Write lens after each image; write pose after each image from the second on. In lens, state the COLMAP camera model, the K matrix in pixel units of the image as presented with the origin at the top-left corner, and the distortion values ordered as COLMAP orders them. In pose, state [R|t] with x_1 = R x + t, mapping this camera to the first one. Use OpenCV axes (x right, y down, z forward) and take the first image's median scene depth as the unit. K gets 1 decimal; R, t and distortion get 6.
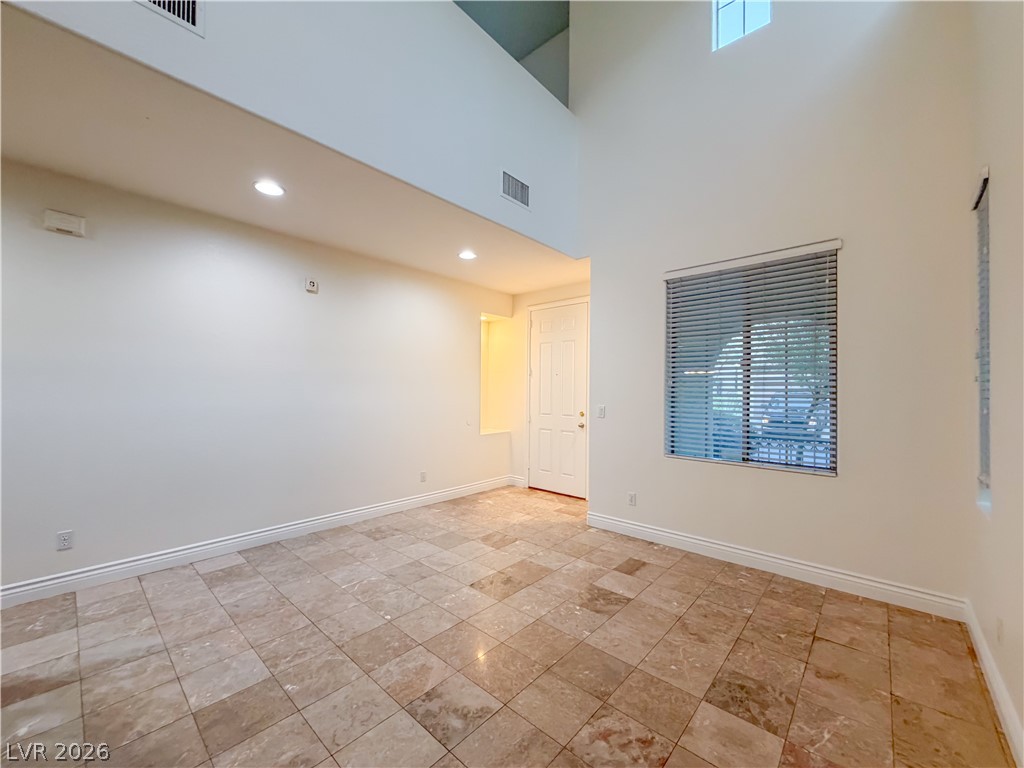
lens RADIAL K [[407.6, 0, 515.0], [0, 407.6, 384.8], [0, 0, 1]] dist [-0.001198, 0.000022]
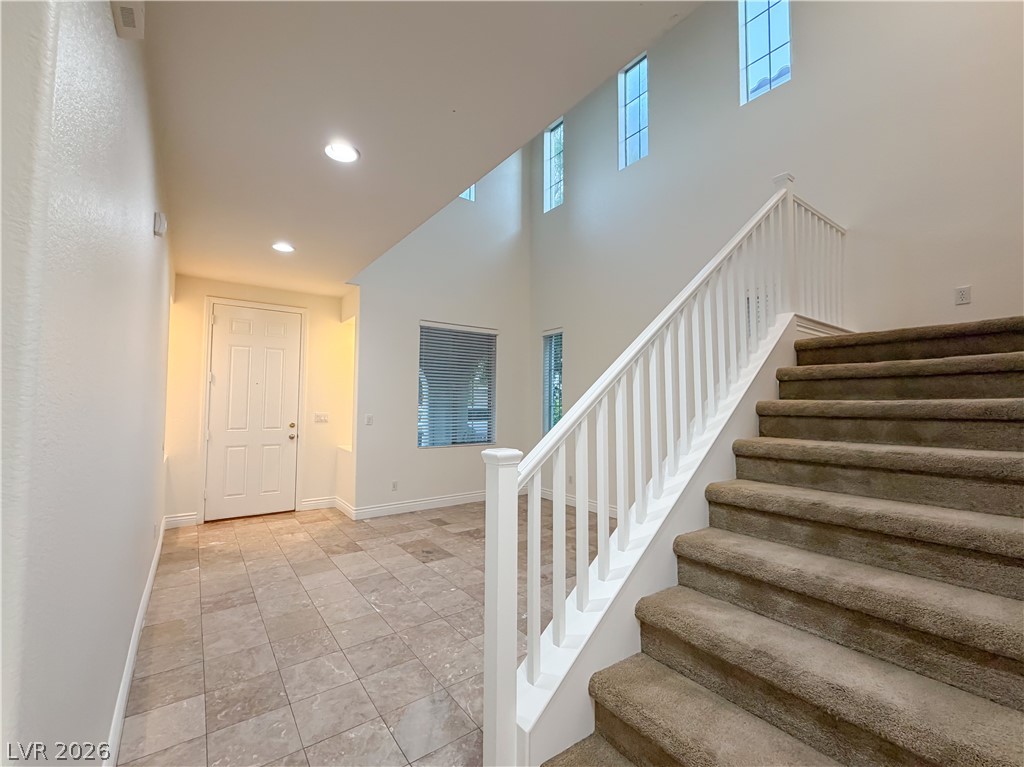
lens RADIAL K [[407.6, 0, 516.9], [0, 407.6, 382.7], [0, 0, 1]] dist [-0.001198, 0.000022]
pose [[0.212958, 0.044346, 0.976054, -0.955990], [-0.020565, 0.998952, -0.040899, -0.003065], [-0.976845, -0.011363, 0.213647, 0.356418]]
